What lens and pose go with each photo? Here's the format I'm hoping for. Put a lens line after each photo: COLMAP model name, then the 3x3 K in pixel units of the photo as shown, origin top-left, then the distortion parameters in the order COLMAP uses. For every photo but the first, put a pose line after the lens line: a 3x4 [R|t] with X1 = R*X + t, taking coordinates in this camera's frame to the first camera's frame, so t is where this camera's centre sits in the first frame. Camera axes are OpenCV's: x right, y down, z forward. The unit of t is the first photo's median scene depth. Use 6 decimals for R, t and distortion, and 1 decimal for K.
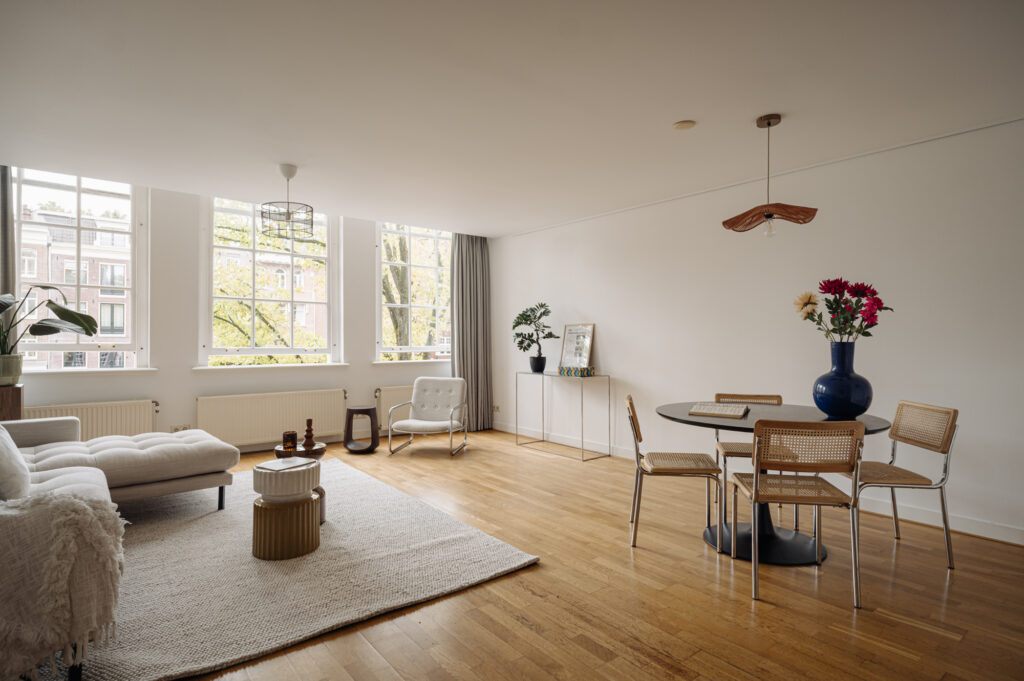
lens RADIAL K [[548.6, 0, 507.4], [0, 548.6, 340.3], [0, 0, 1]] dist [0.003595, -0.003263]
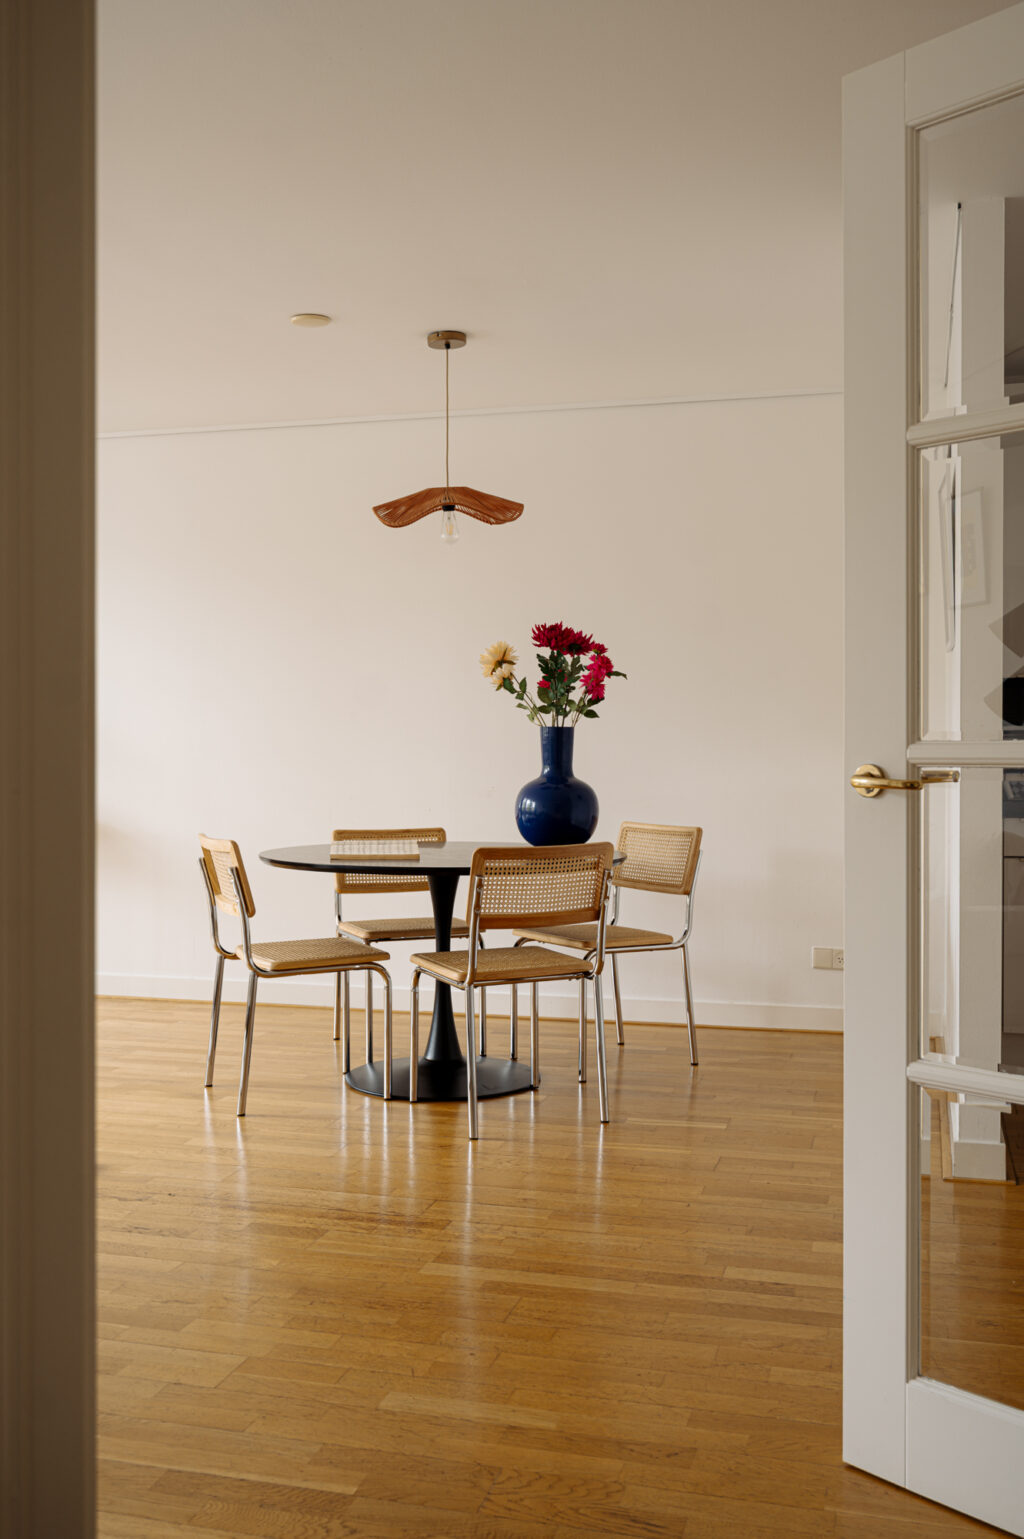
lens RADIAL K [[1524.0, 0, 505.6], [0, 1524.0, 771.6], [0, 0, 1]] dist [0.000640, 0.000000]
pose [[0.808272, -0.014955, 0.588620, -0.371501], [0.005450, 0.999825, 0.017918, 0.018737], [-0.588785, -0.011274, 0.808211, -0.287462]]
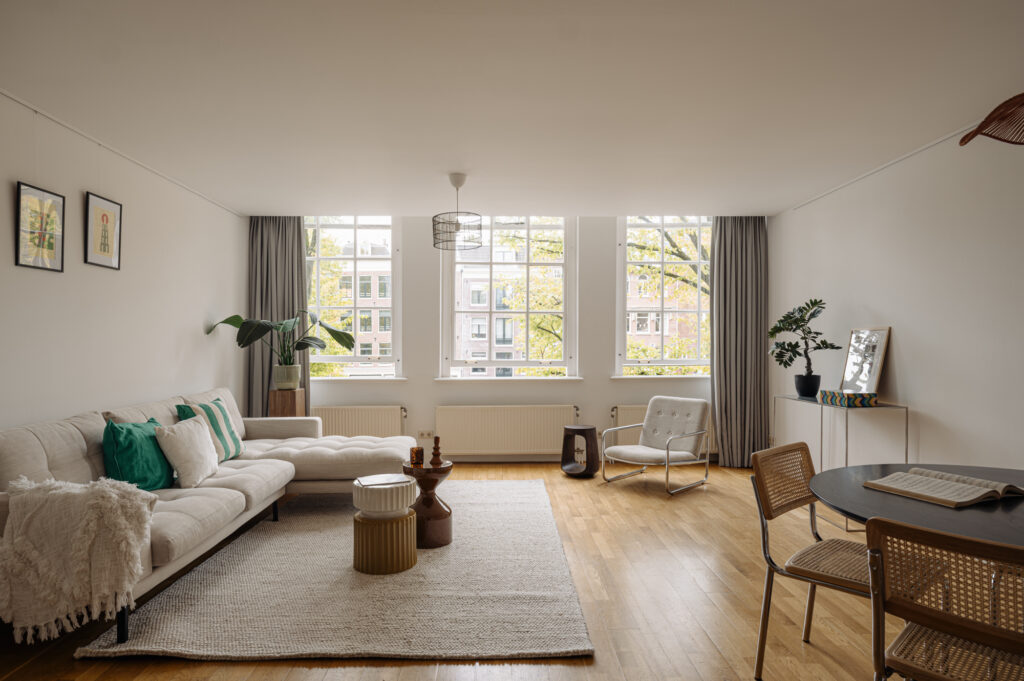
lens RADIAL K [[587.4, 0, 514.8], [0, 587.4, 371.4], [0, 0, 1]] dist [-0.006217, -0.000443]
pose [[0.789938, 0.019180, -0.612887, 0.381518], [0.004973, 0.999277, 0.037681, -0.009622], [0.613166, -0.032814, 0.789272, 0.271001]]
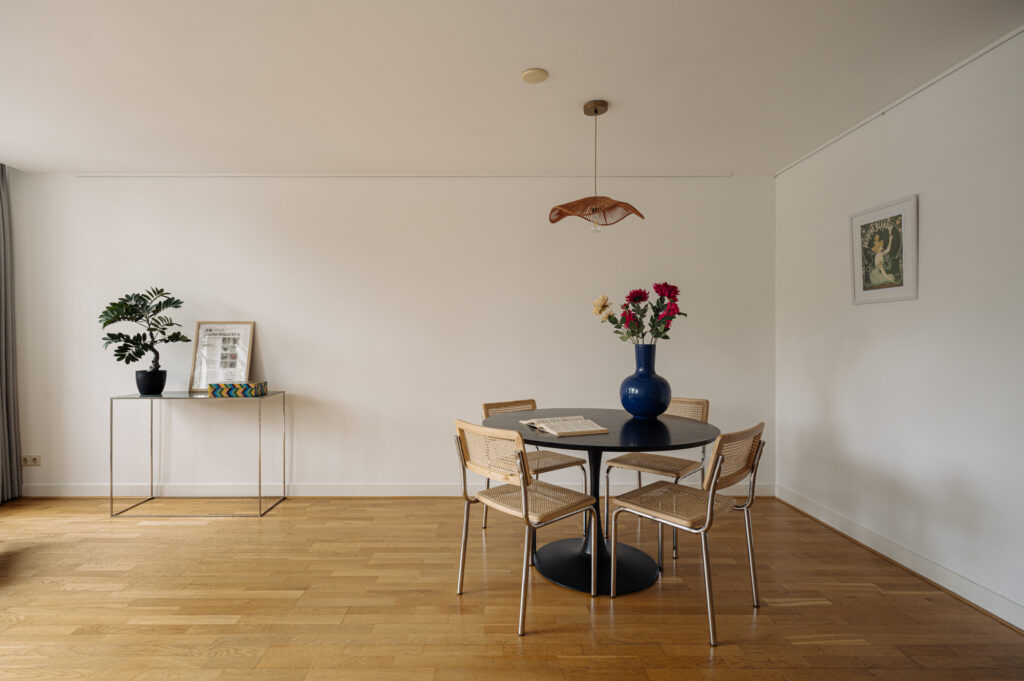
lens RADIAL K [[490.6, 0, 485.5], [0, 490.6, 338.9], [0, 0, 1]] dist [0.000486, 0.000047]
pose [[0.619556, 0.003355, 0.784945, -0.263643], [0.004618, 0.999958, -0.007920, -0.001557], [-0.784939, 0.008532, 0.619515, 0.568338]]
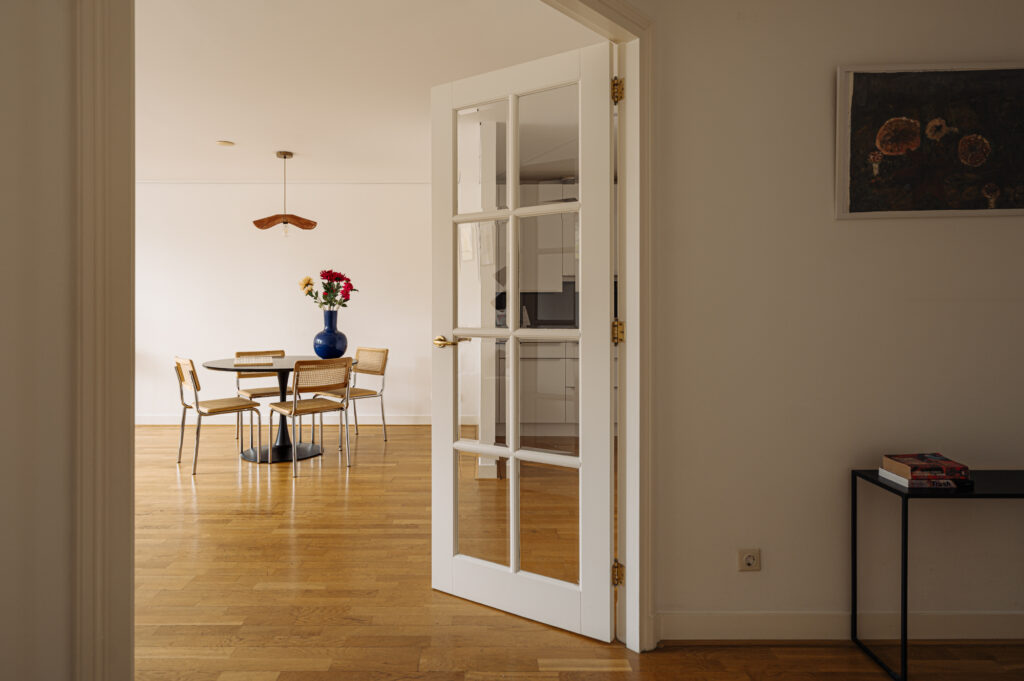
lens RADIAL K [[608.1, 0, 486.1], [0, 608.1, 312.6], [0, 0, 1]] dist [0.000326, 0.006486]
pose [[0.617604, -0.010729, 0.786416, -0.398397], [0.003391, 0.999934, 0.010980, -0.007290], [-0.786482, -0.004115, 0.617600, -0.343075]]
